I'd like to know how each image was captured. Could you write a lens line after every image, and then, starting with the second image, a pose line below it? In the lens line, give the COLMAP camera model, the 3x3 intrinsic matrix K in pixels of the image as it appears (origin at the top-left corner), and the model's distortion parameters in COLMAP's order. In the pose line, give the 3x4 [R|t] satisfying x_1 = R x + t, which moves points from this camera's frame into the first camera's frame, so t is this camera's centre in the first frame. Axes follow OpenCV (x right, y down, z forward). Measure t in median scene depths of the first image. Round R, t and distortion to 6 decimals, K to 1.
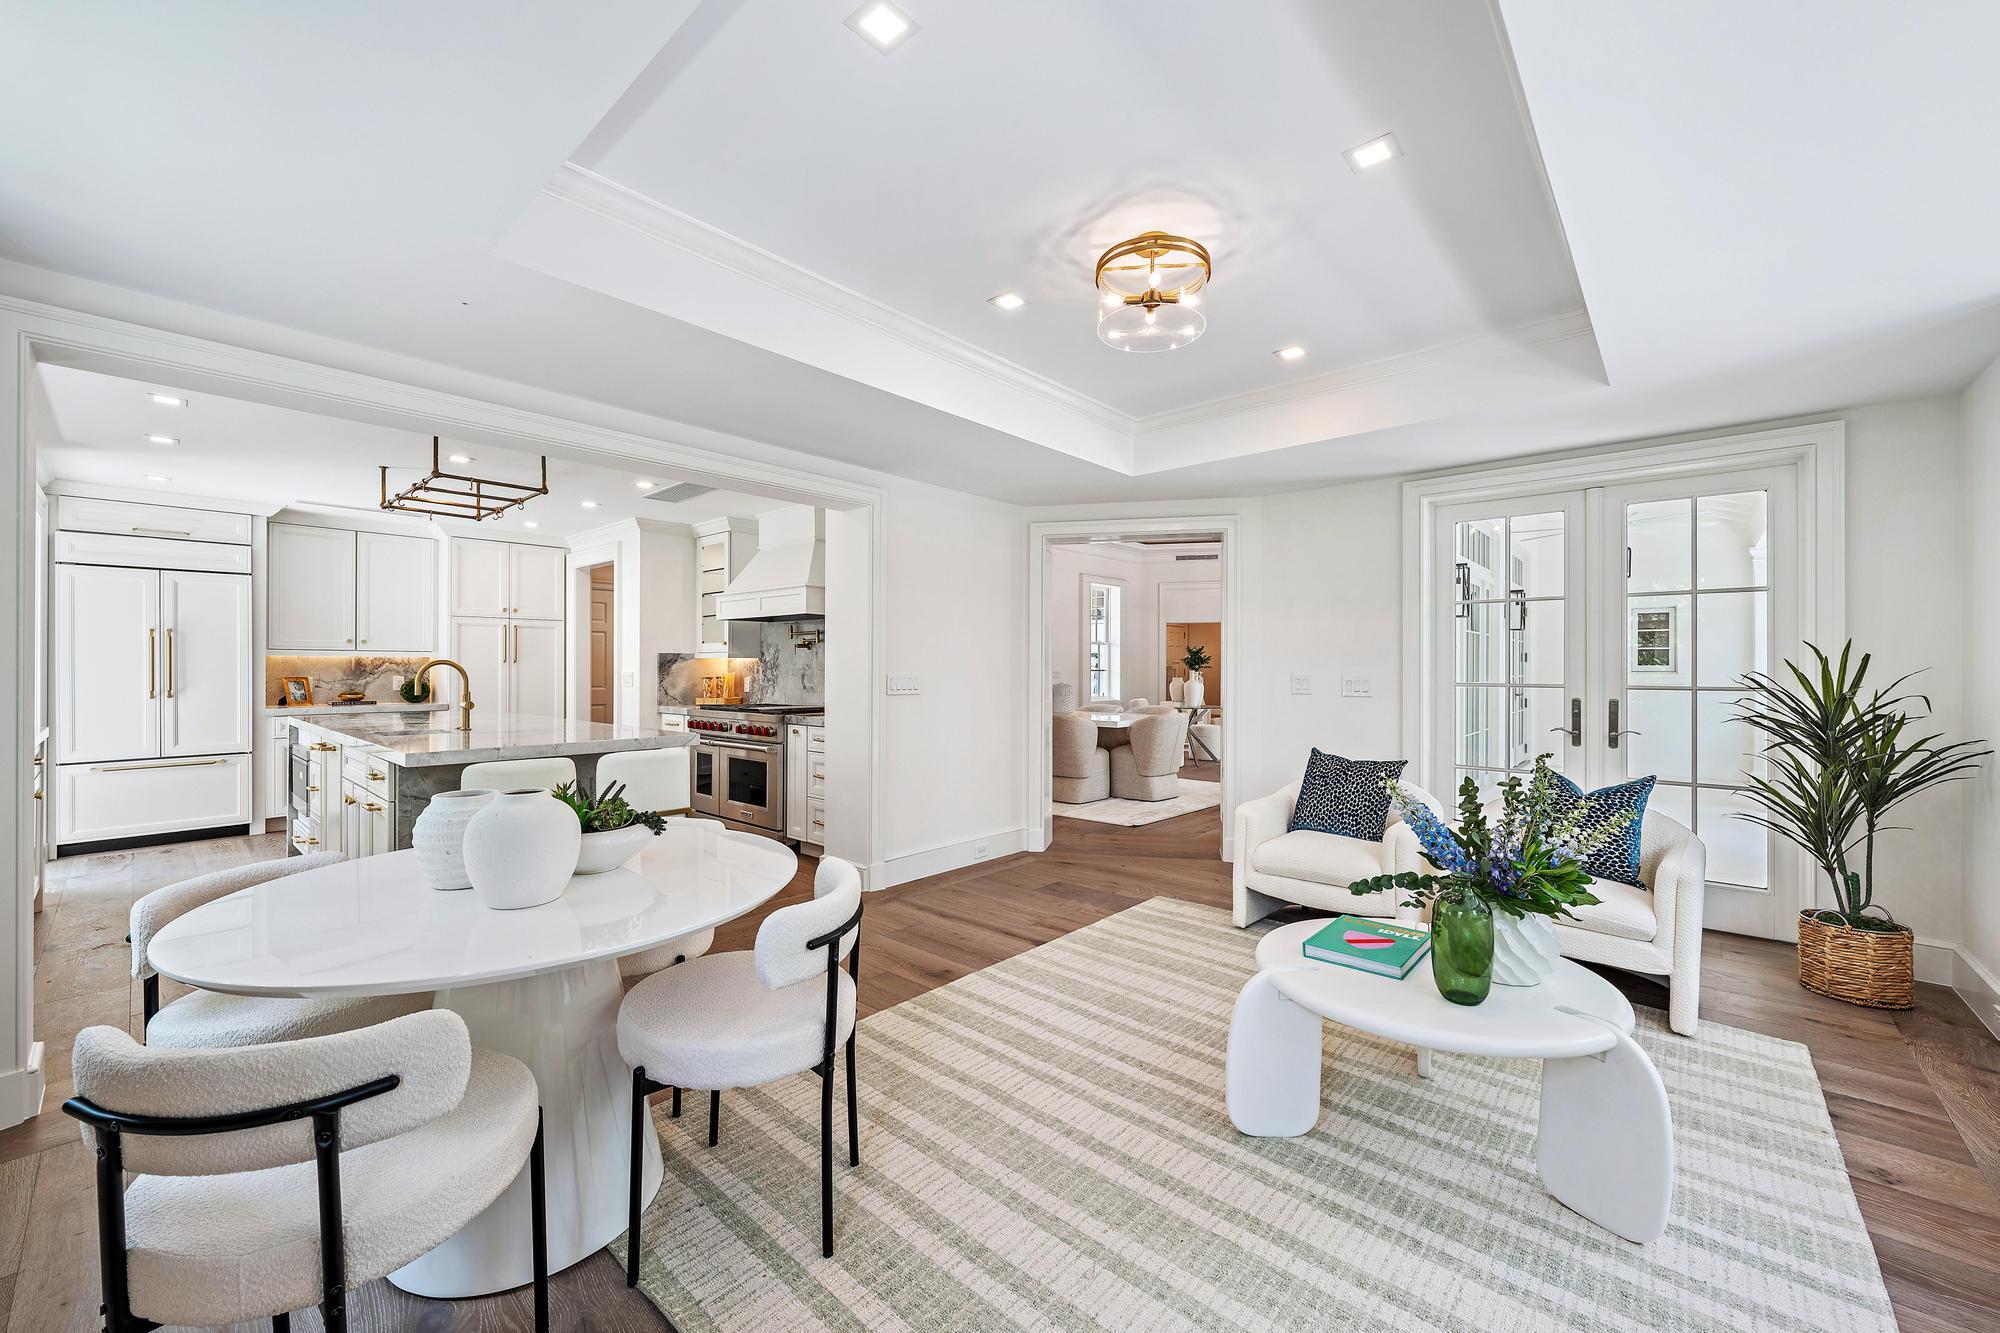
lens RADIAL K [[801.9, 0, 1003.6], [0, 801.9, 663.1], [0, 0, 1]] dist [0.000733, 0.000356]
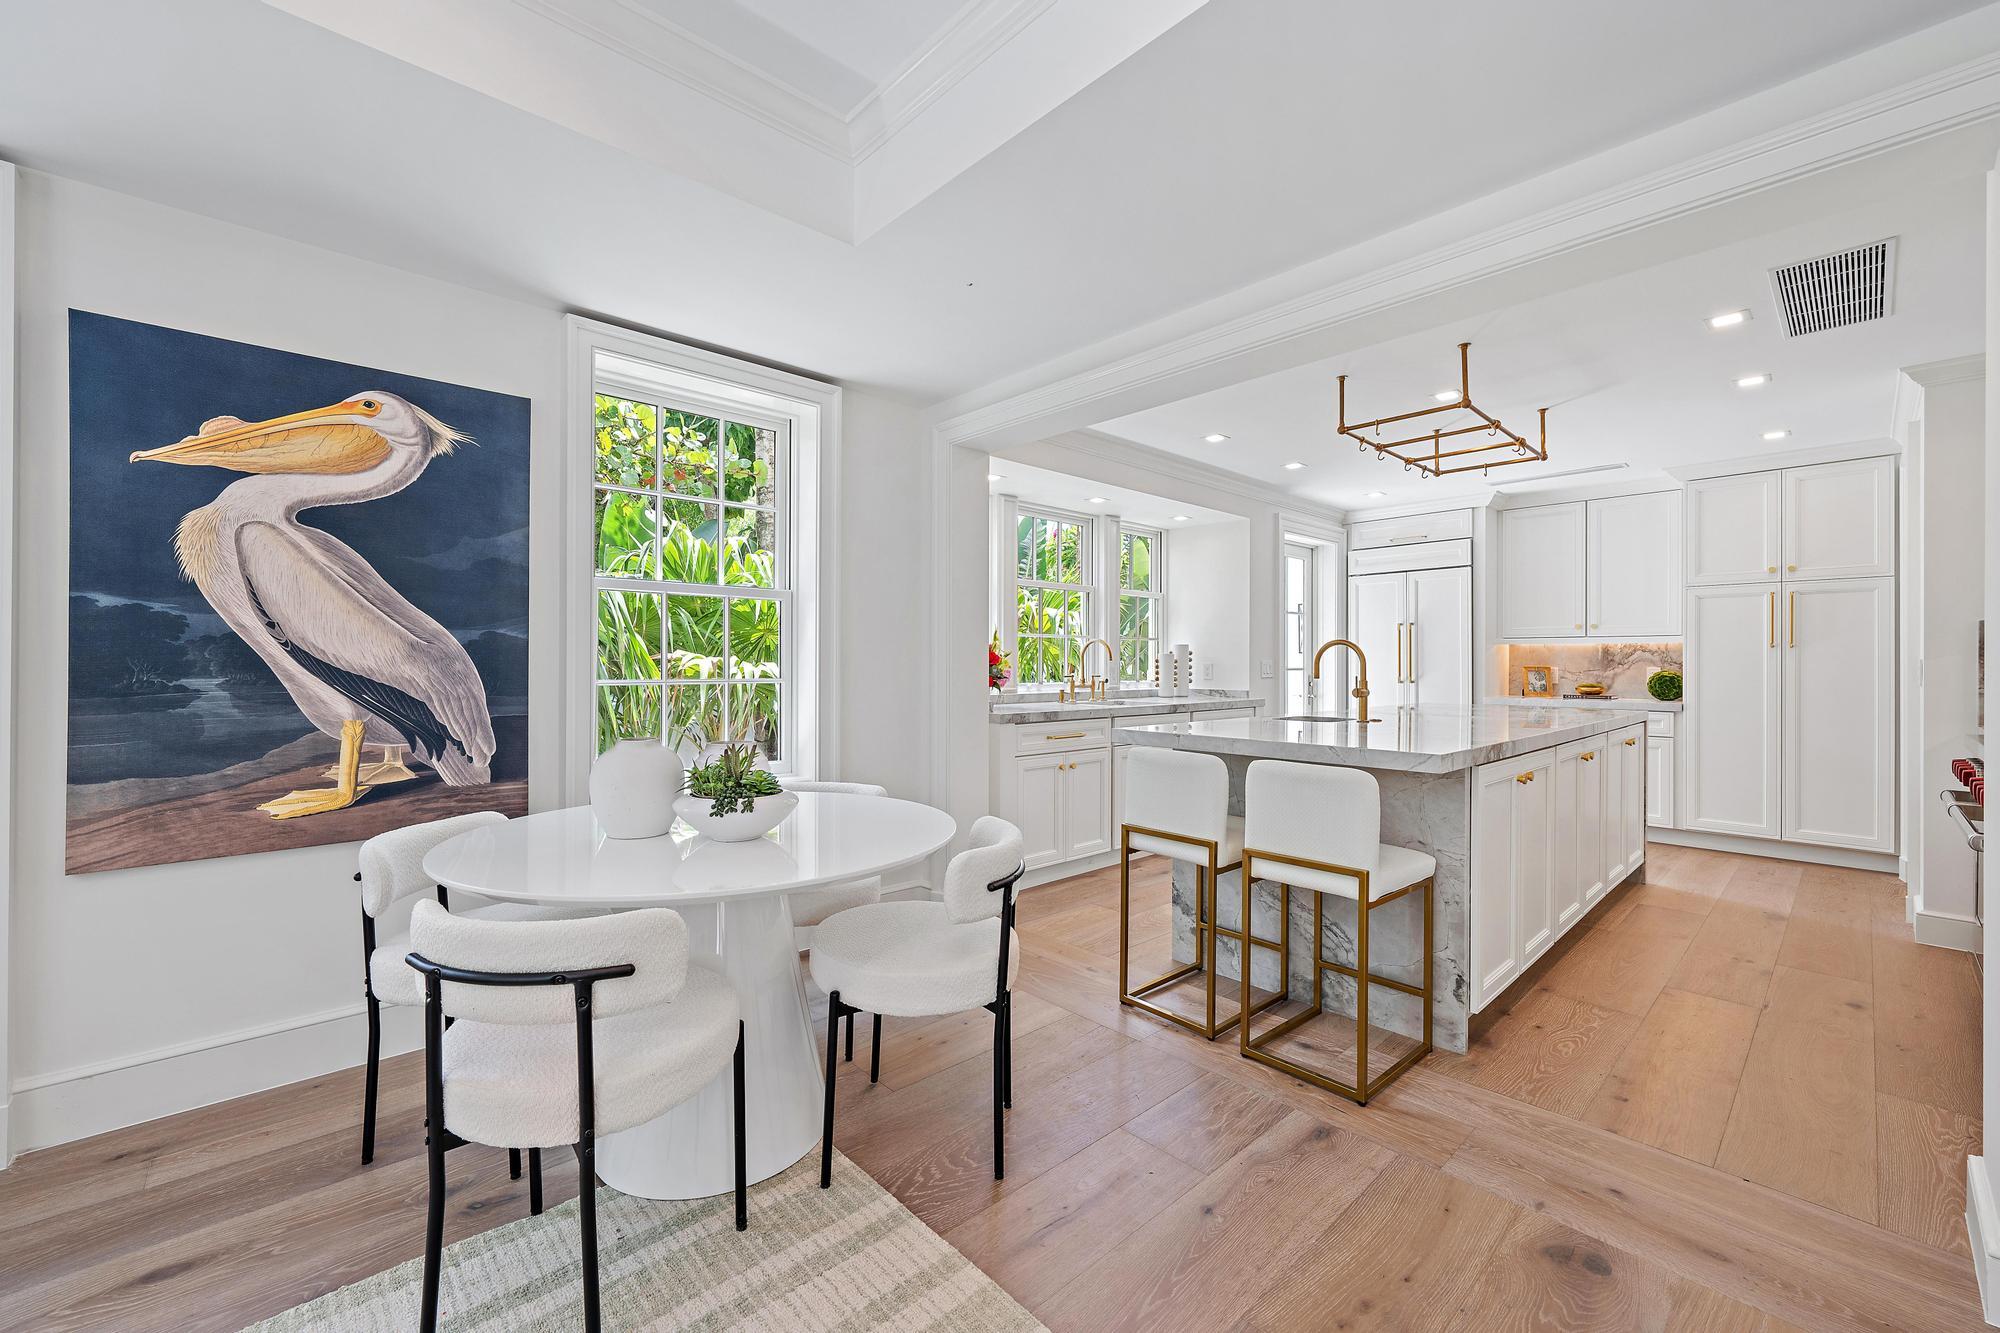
lens RADIAL K [[801.9, 0, 1003.6], [0, 801.9, 663.1], [0, 0, 1]] dist [0.000733, 0.000356]
pose [[-0.106243, -0.002257, -0.994338, 0.135119], [0.001089, 0.999997, -0.002387, 0.014634], [0.994340, -0.001337, -0.106240, 0.466437]]
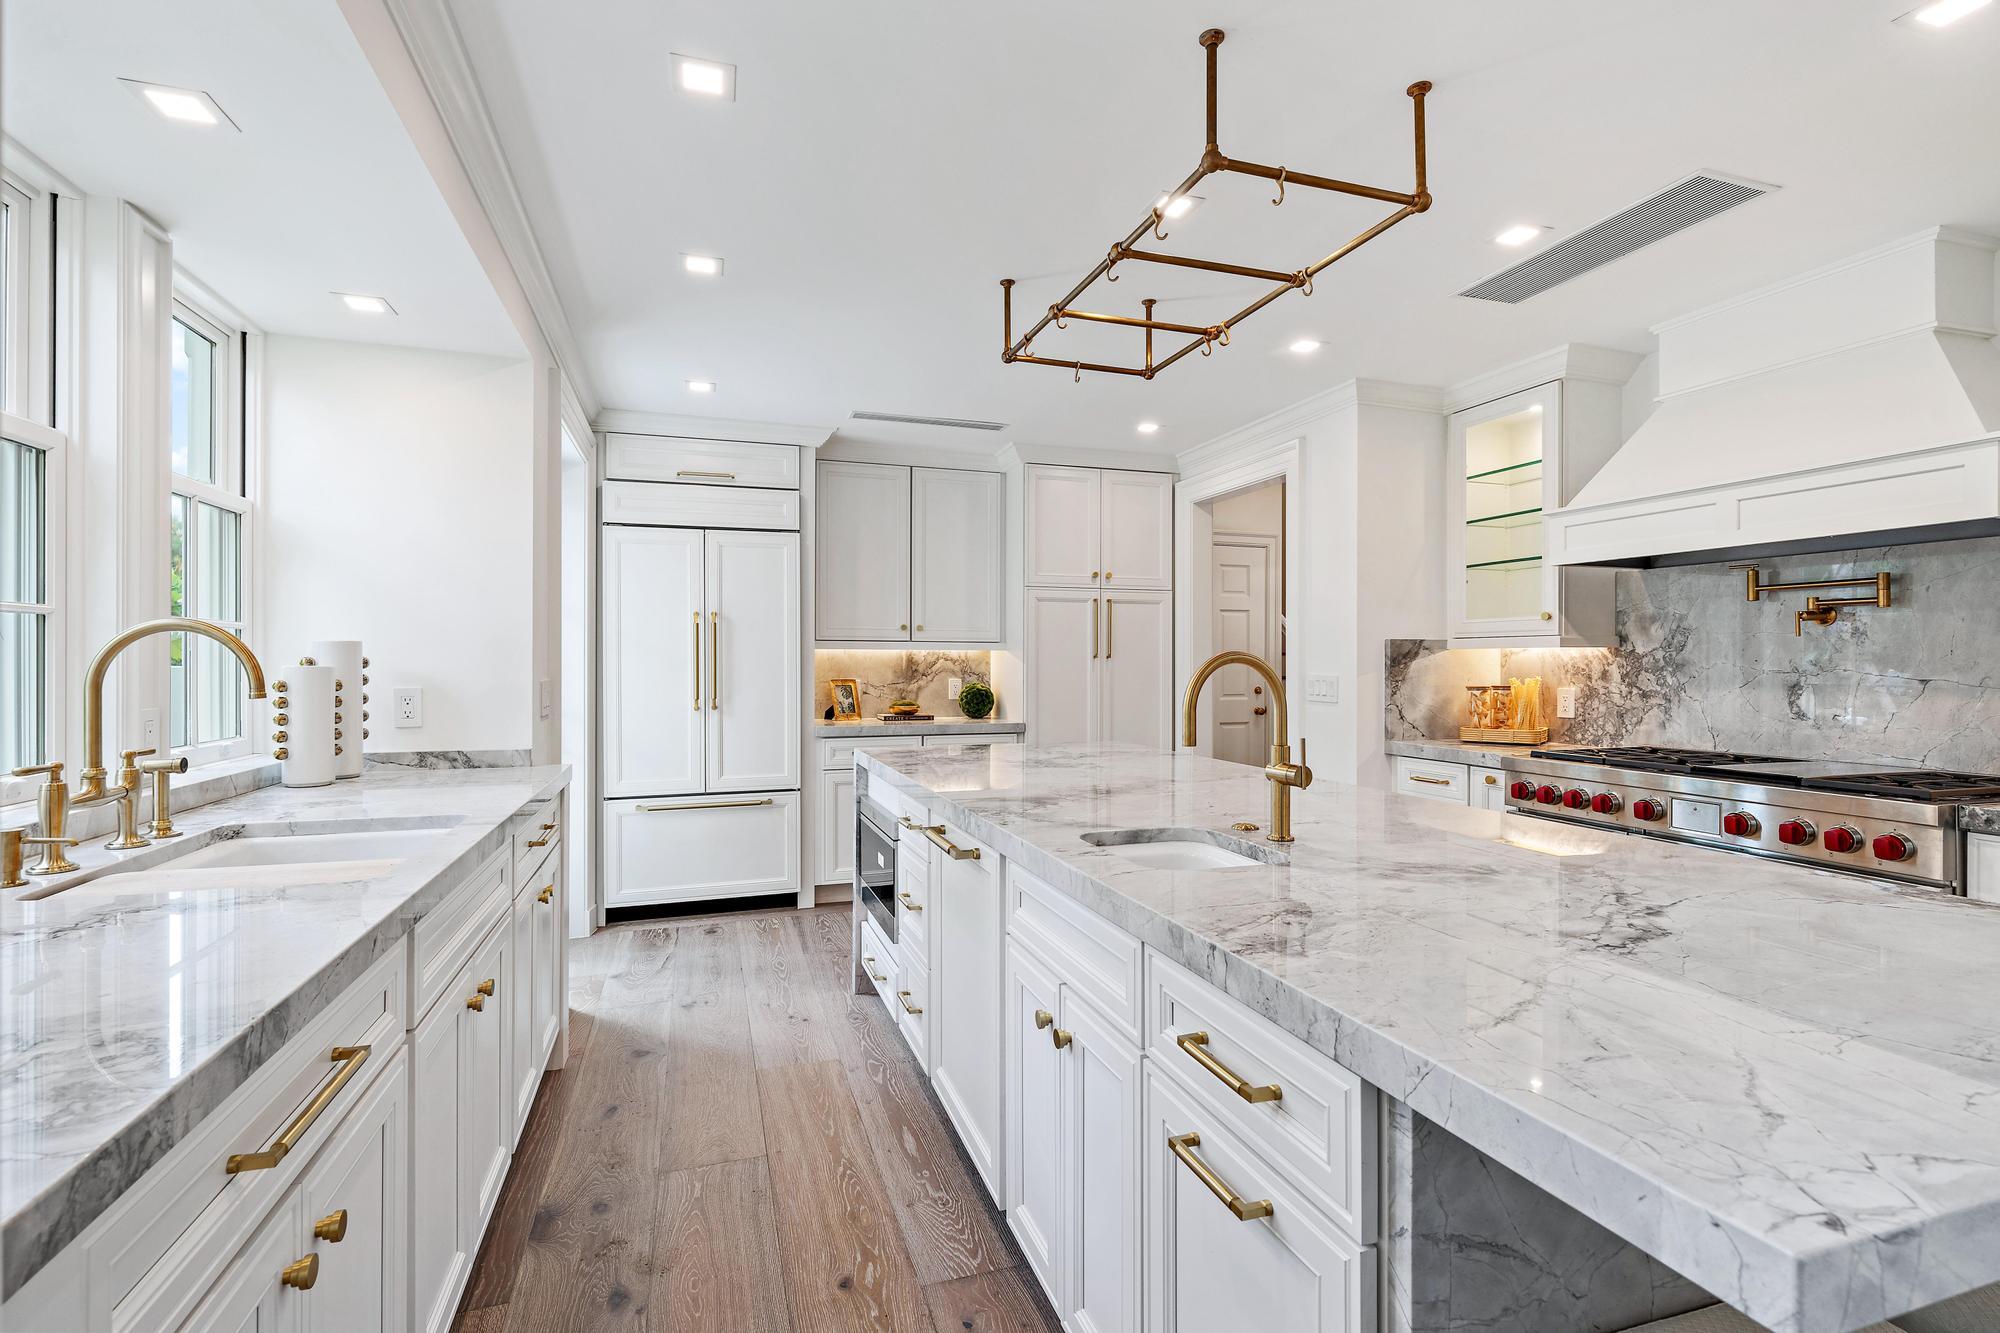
lens RADIAL K [[901.5, 0, 963.2], [0, 901.5, 658.6], [0, 0, 1]] dist [-0.000962, 0.000863]
pose [[0.858300, -0.002763, -0.513141, -0.381489], [0.002410, 0.999996, -0.001353, 0.000068], [0.513143, -0.000075, 0.858303, 0.370776]]
